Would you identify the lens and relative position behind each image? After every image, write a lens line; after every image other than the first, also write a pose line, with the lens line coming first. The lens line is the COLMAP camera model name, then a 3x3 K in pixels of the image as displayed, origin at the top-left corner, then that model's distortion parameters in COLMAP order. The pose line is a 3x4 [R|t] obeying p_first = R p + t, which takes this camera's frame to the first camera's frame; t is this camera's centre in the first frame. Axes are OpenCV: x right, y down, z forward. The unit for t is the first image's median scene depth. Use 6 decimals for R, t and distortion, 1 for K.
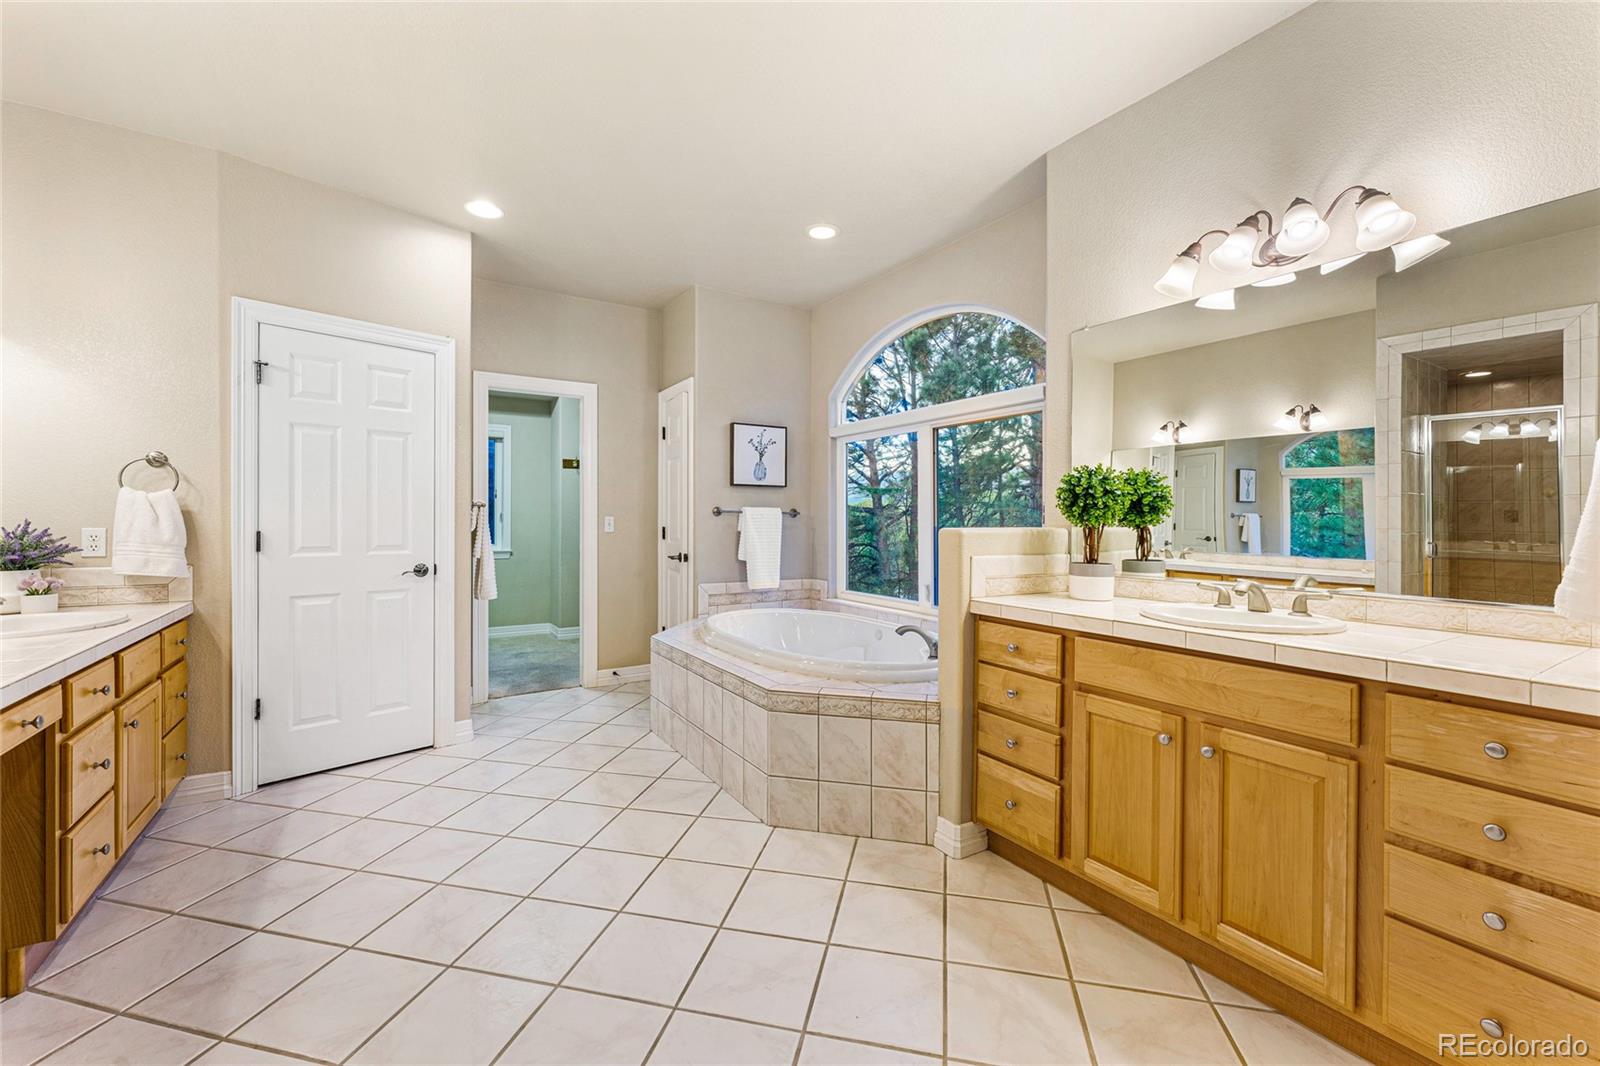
lens RADIAL K [[644.7, 0, 794.4], [0, 644.7, 528.1], [0, 0, 1]] dist [0.002393, -0.000474]
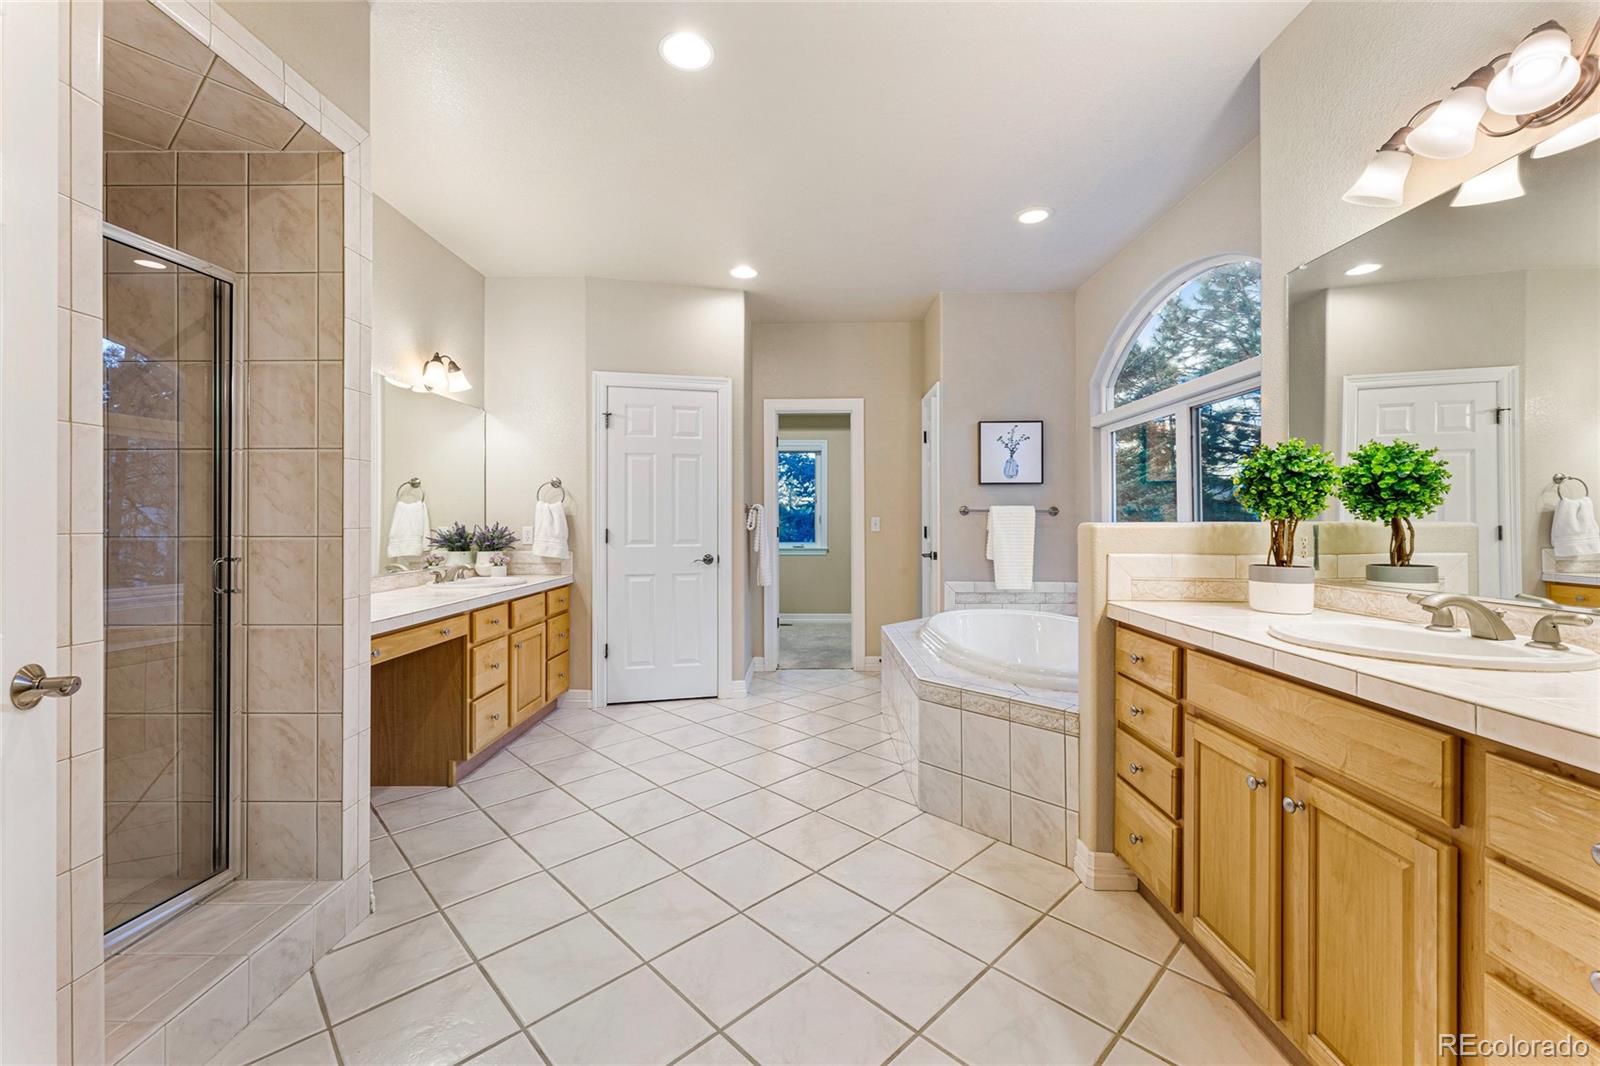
lens RADIAL K [[644.7, 0, 801.2], [0, 644.7, 528.7], [0, 0, 1]] dist [0.002393, -0.000474]
pose [[0.839595, -0.001857, -0.543210, 0.387500], [-0.000390, 0.999992, -0.004021, 0.012011], [0.543213, 0.003588, 0.839587, 0.018630]]
